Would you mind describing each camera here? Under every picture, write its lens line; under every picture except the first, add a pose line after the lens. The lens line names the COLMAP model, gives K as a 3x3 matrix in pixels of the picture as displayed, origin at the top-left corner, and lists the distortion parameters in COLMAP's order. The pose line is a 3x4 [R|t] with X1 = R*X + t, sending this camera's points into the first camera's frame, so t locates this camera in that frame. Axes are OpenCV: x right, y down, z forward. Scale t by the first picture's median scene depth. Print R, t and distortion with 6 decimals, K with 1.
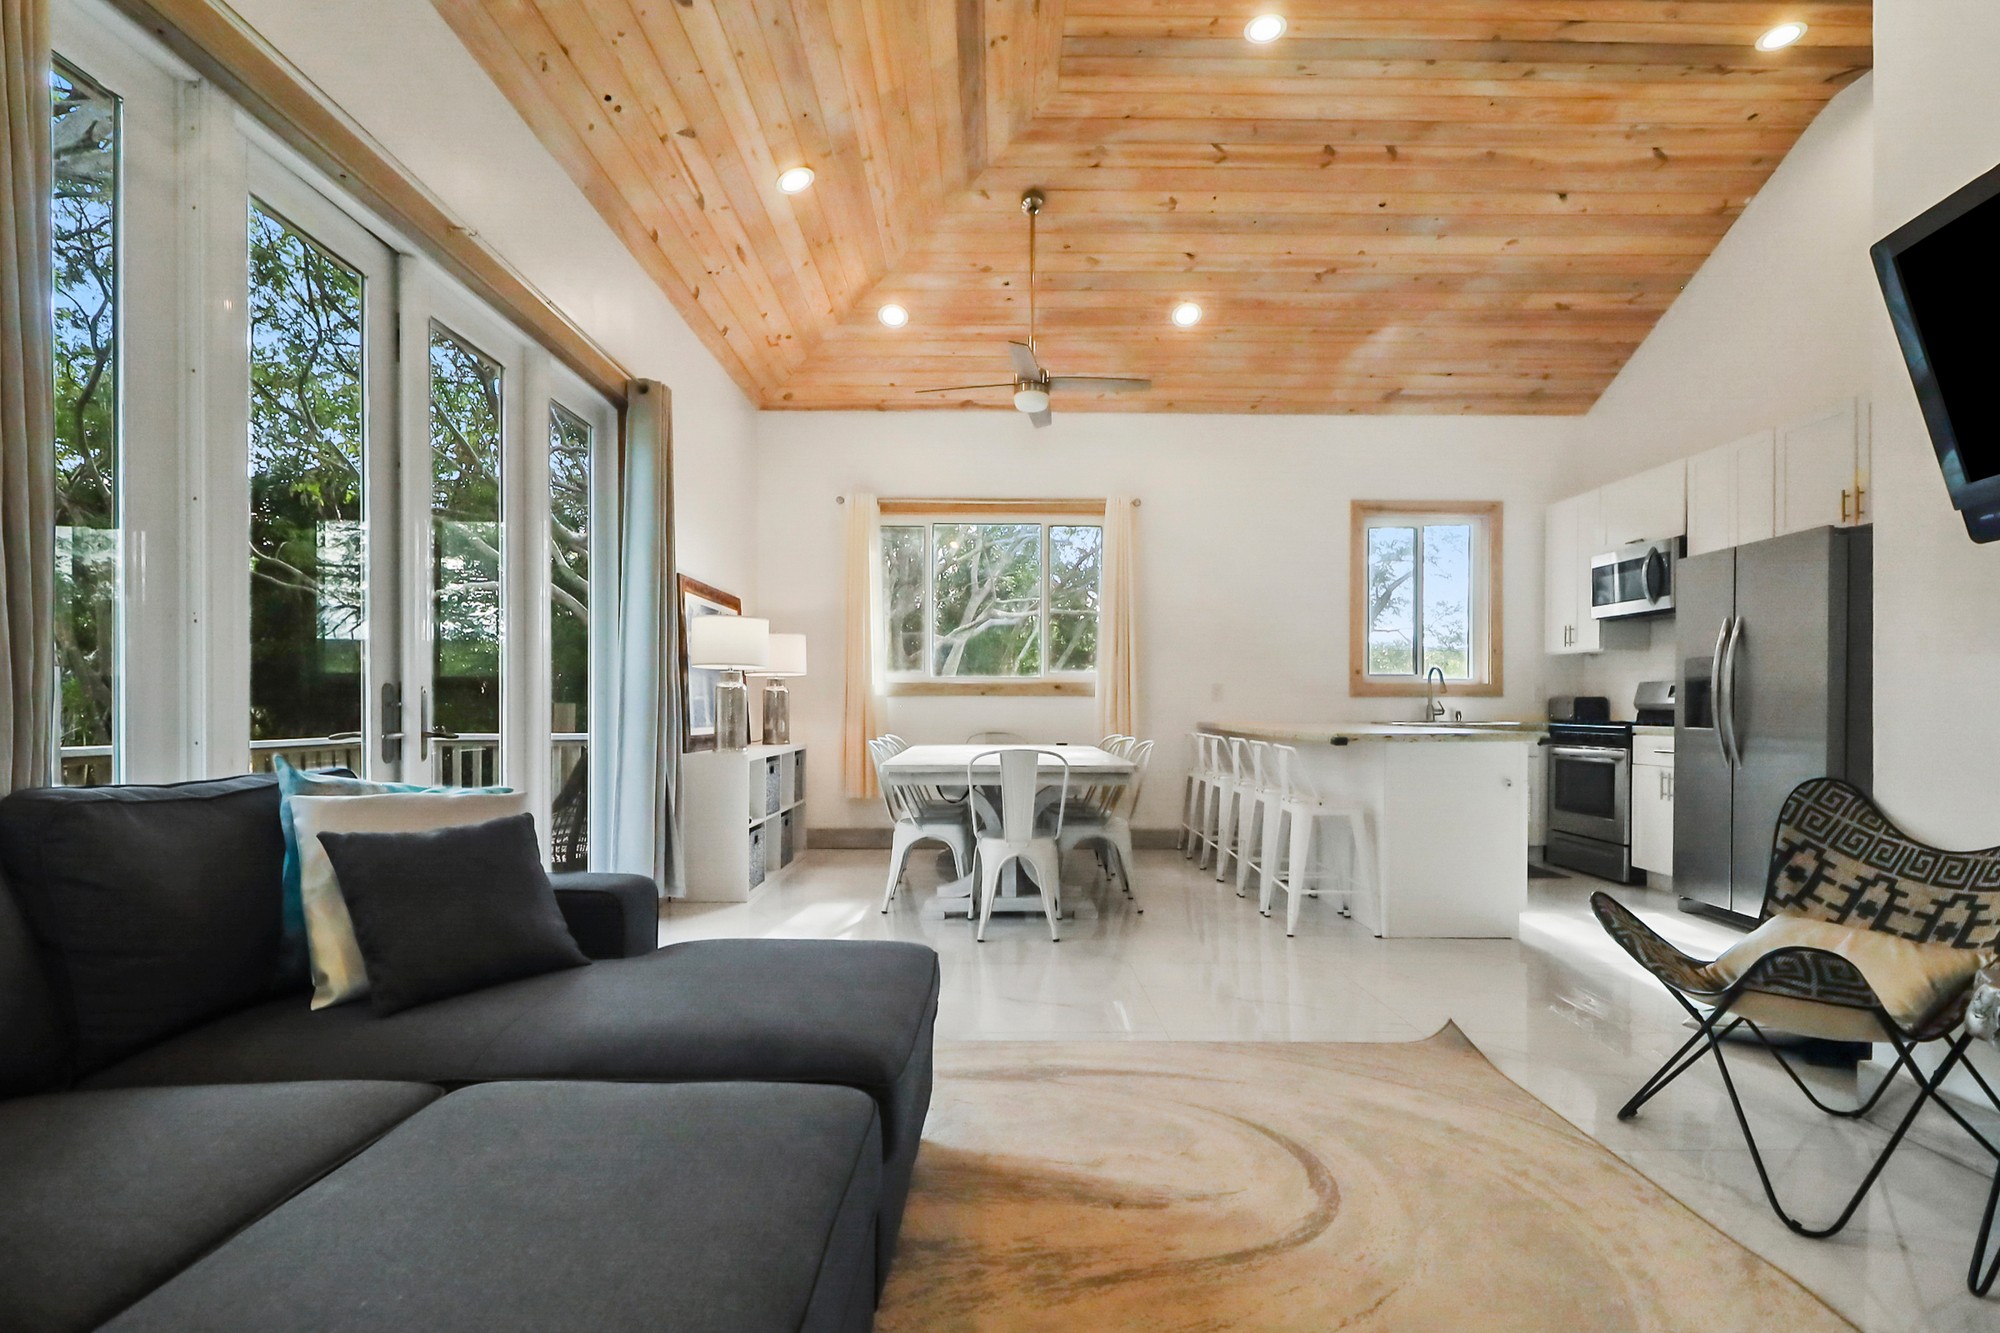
lens RADIAL K [[929.2, 0, 1002.6], [0, 929.2, 709.6], [0, 0, 1]] dist [0.000026, -0.000075]
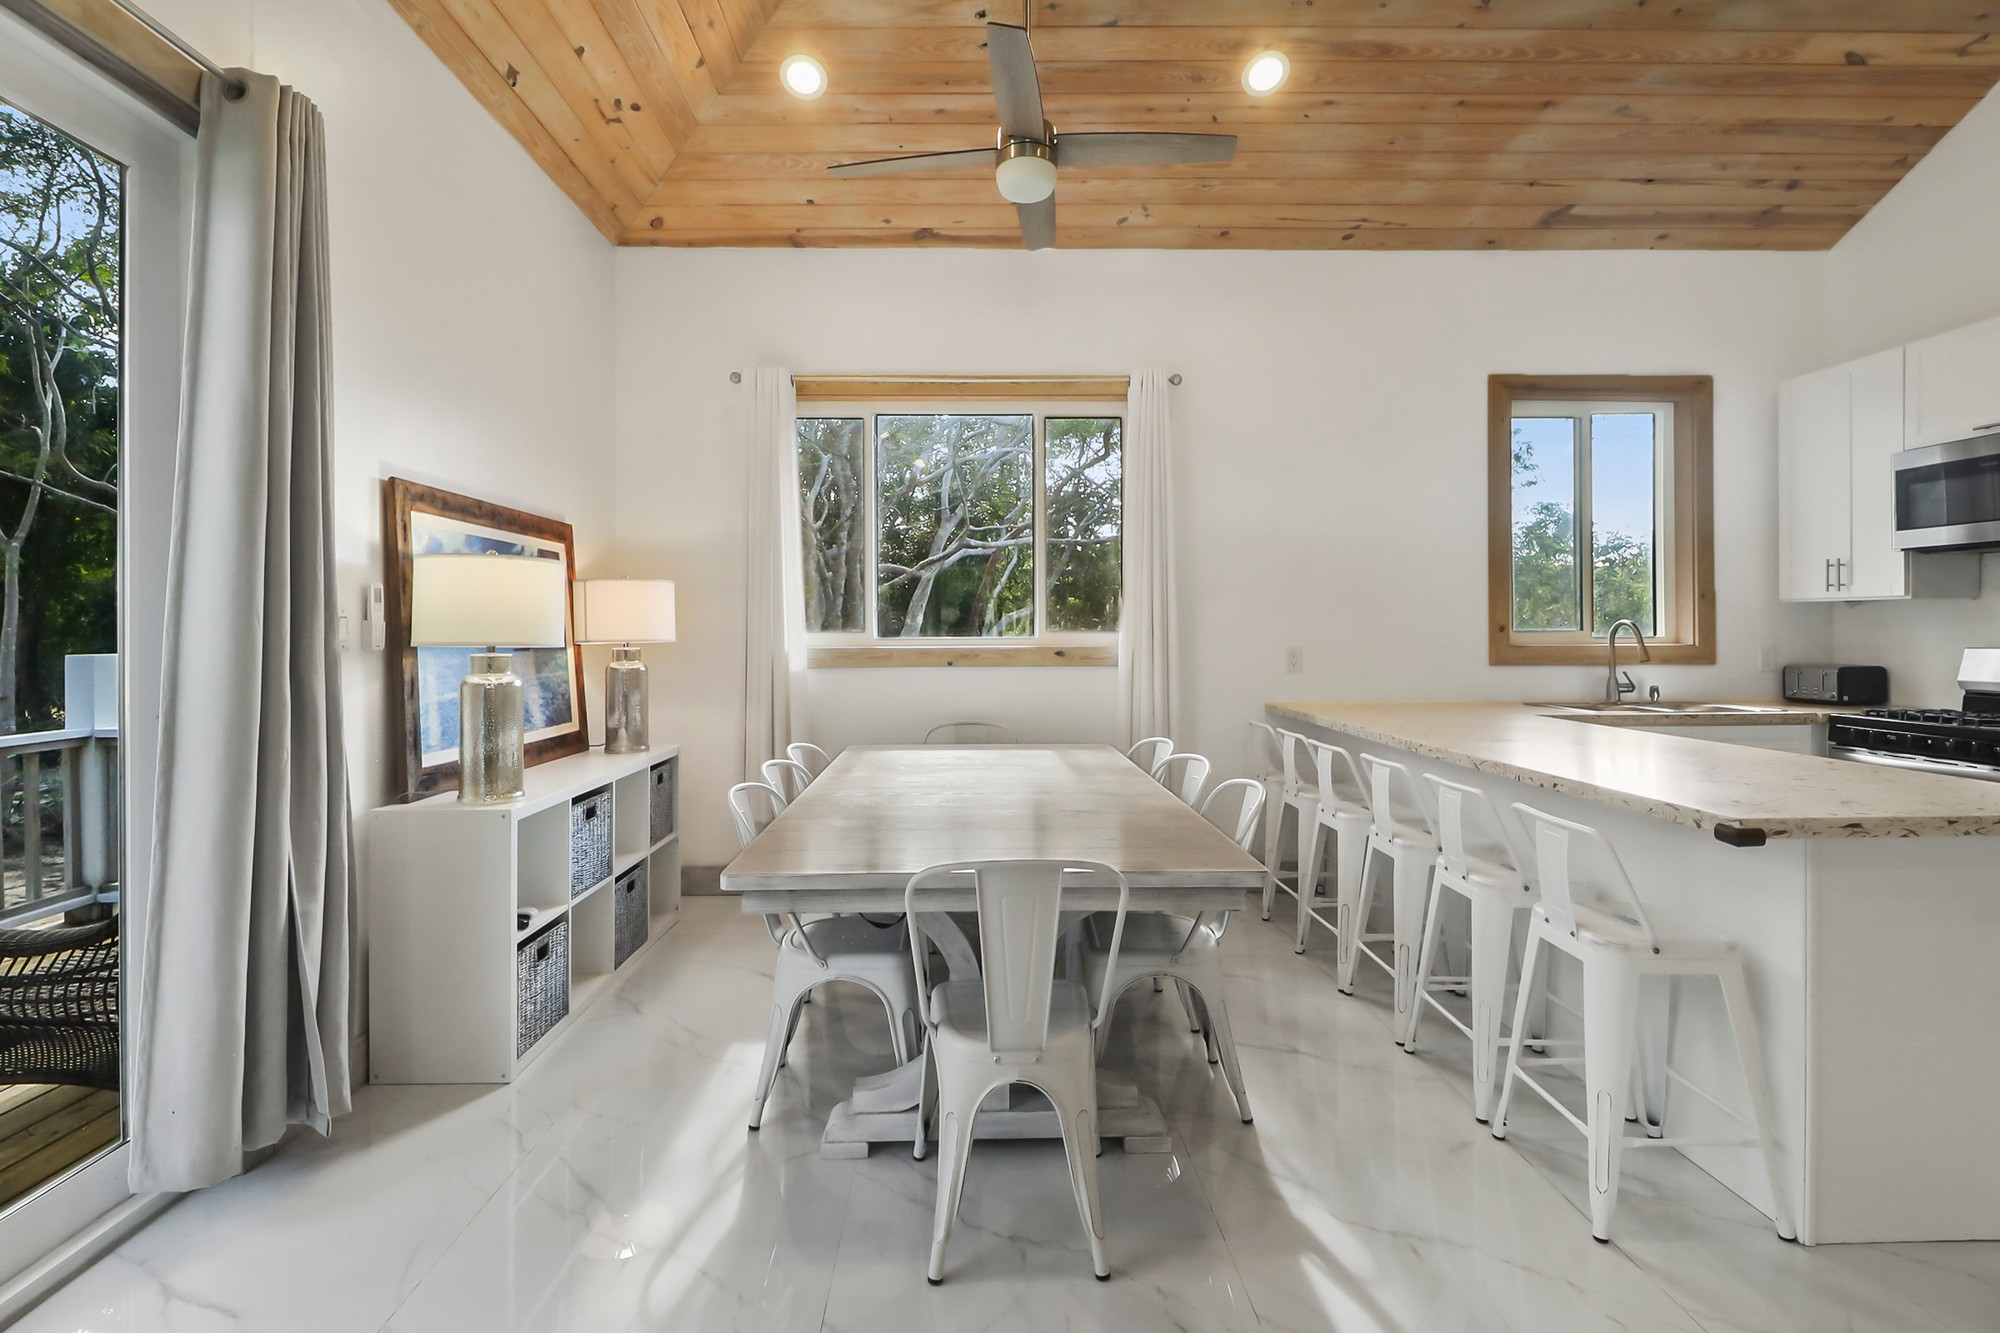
lens RADIAL K [[921.4, 0, 981.9], [0, 921.4, 632.2], [0, 0, 1]] dist [0.017883, -0.011240]
pose [[0.999972, -0.005178, 0.005423, -0.000943], [0.005203, 0.999976, -0.004528, -0.039594], [-0.005400, 0.004556, 0.999975, 0.354652]]
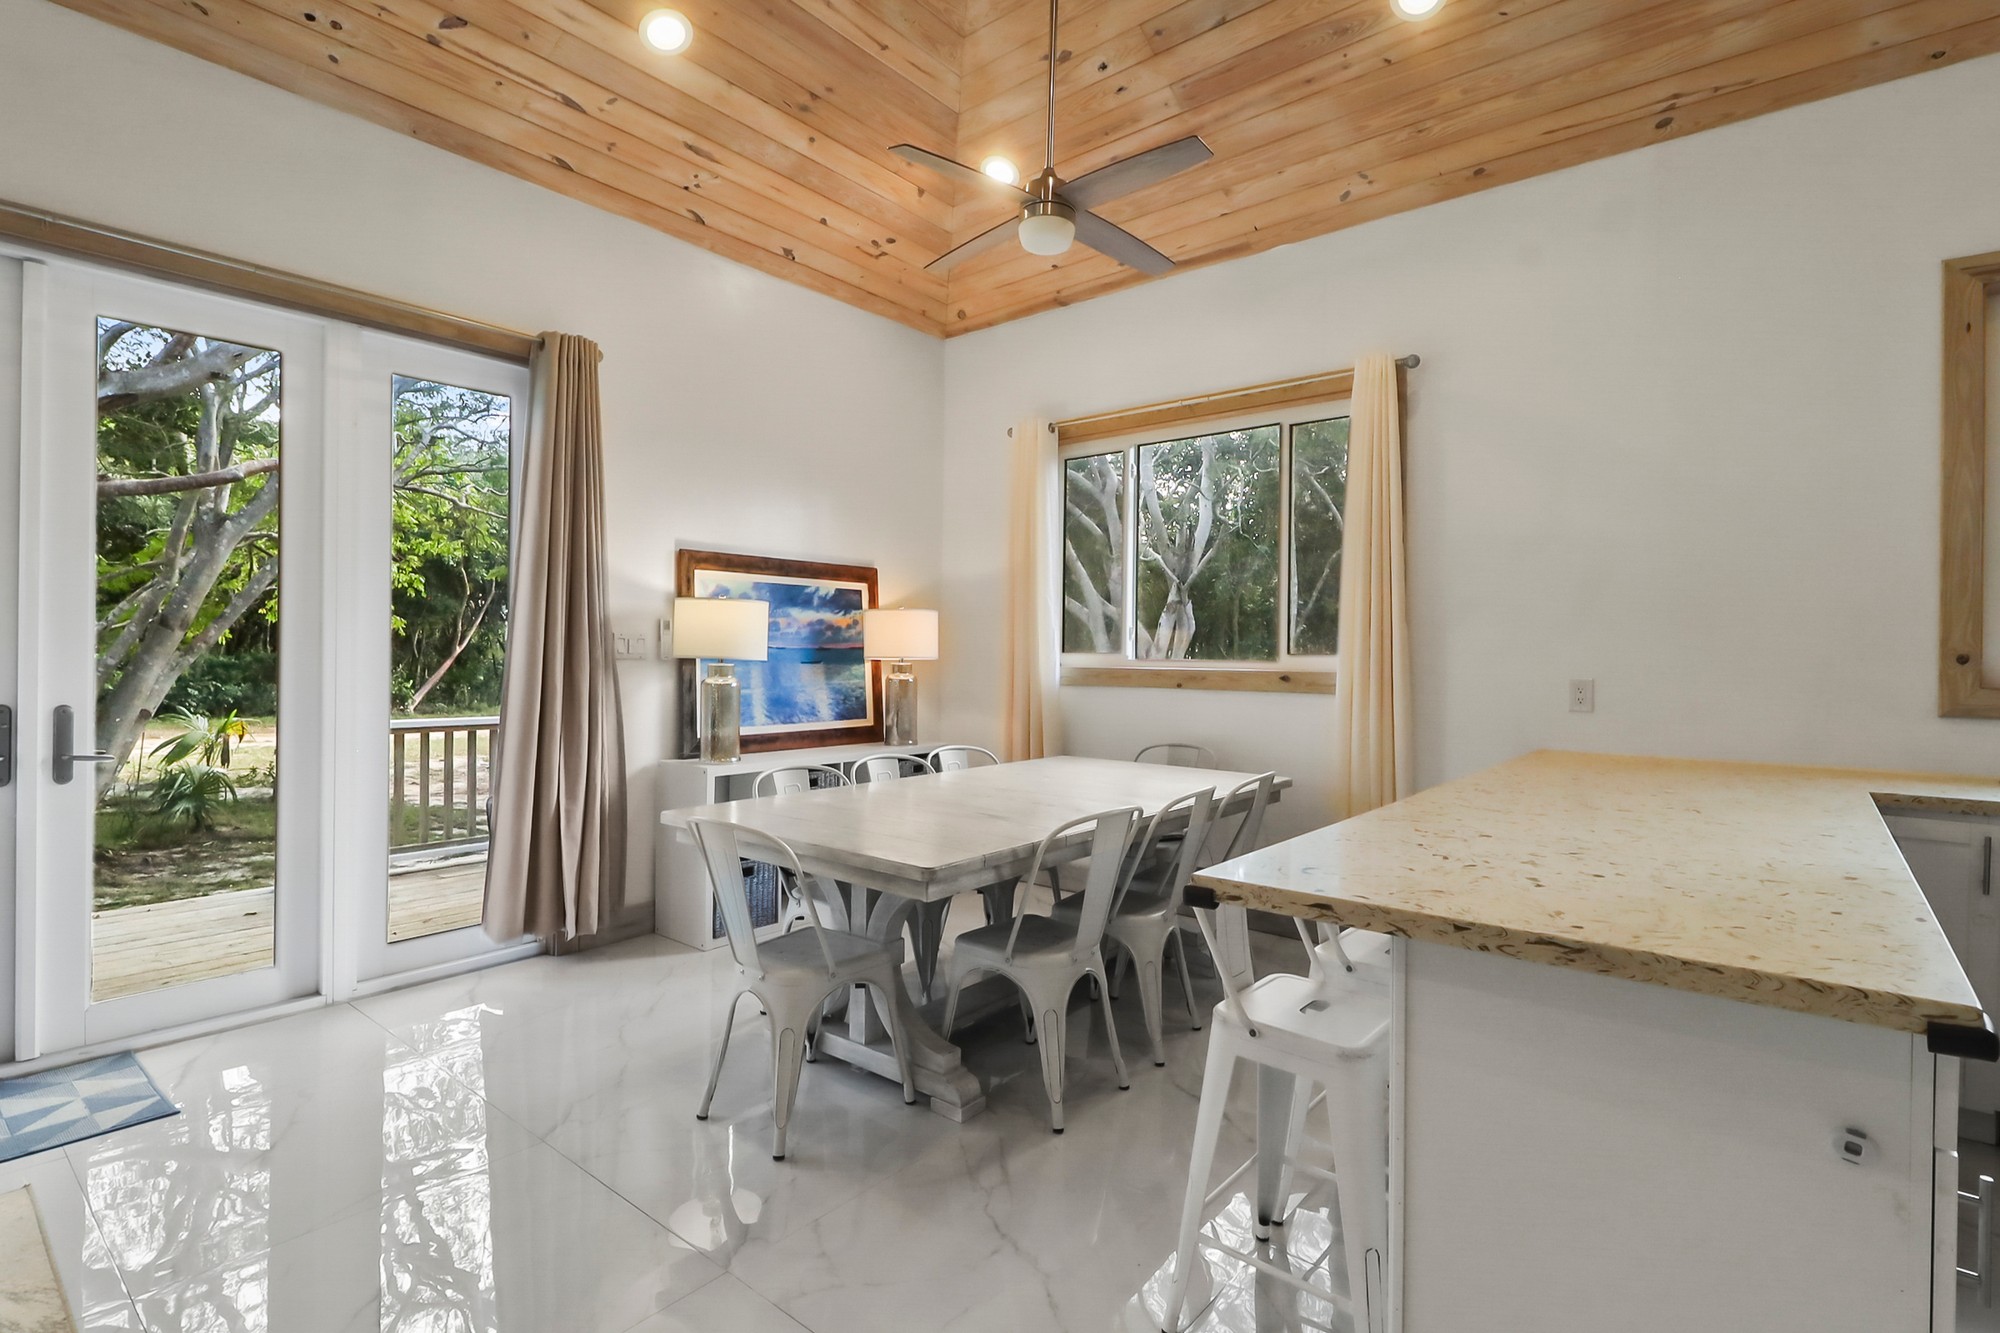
lens RADIAL K [[949.8, 0, 993.1], [0, 949.8, 653.0], [0, 0, 1]] dist [0.021253, -0.012840]
pose [[0.763287, 0.006165, -0.646030, 0.354644], [-0.010514, 0.999941, -0.002880, -0.040240], [0.645973, 0.008990, 0.763307, 0.408730]]
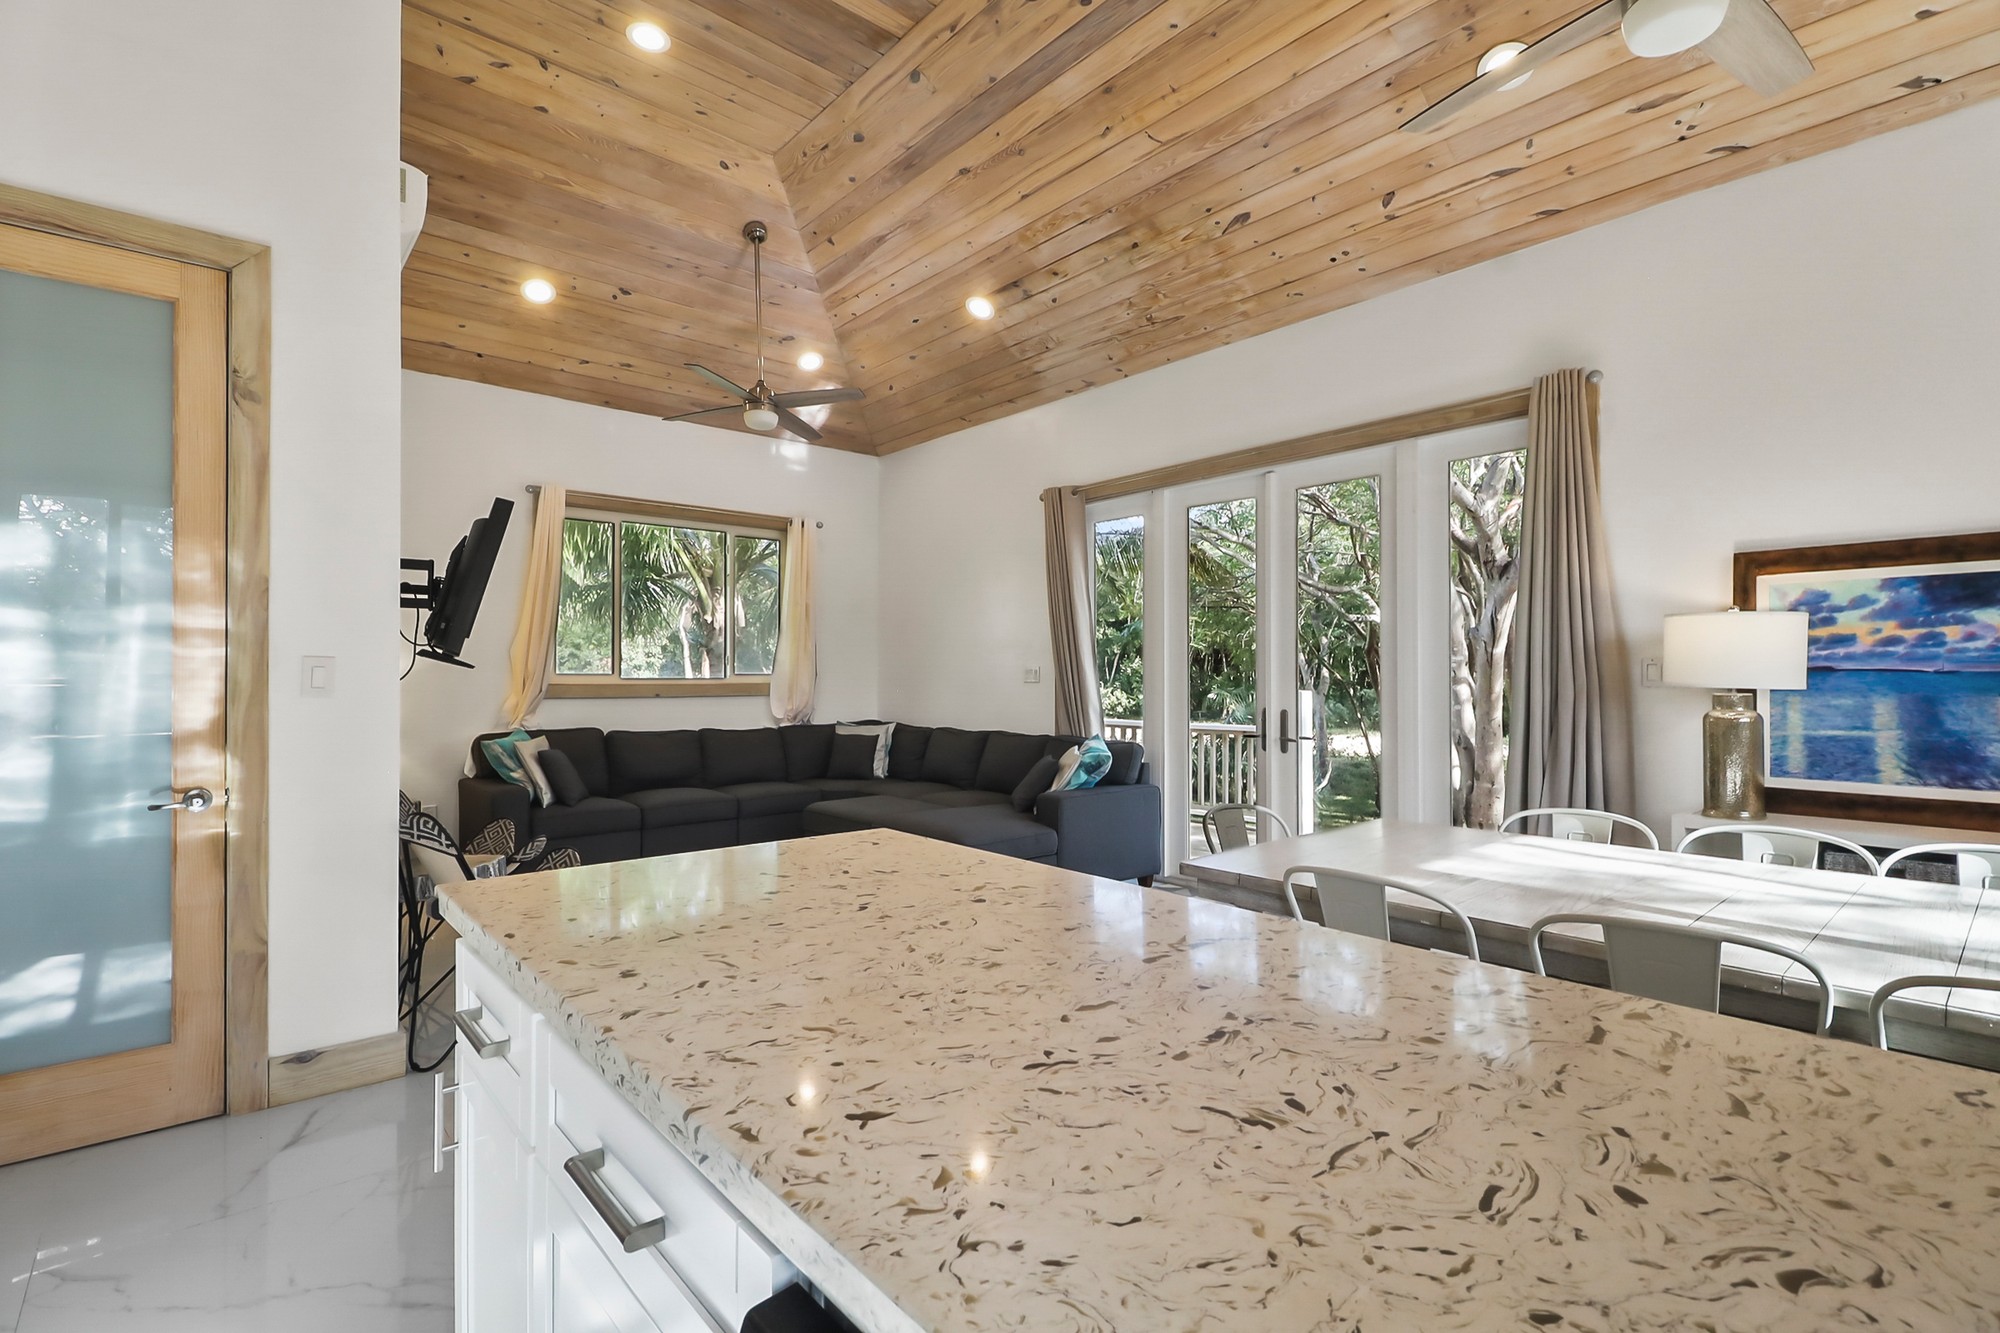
lens RADIAL K [[949.8, 0, 993.1], [0, 949.8, 653.0], [0, 0, 1]] dist [0.021253, -0.012840]
pose [[-0.772714, -0.022175, -0.634367, 0.435504], [-0.008859, 0.999669, -0.024154, -0.038642], [0.634692, -0.013044, -0.772655, 0.959846]]
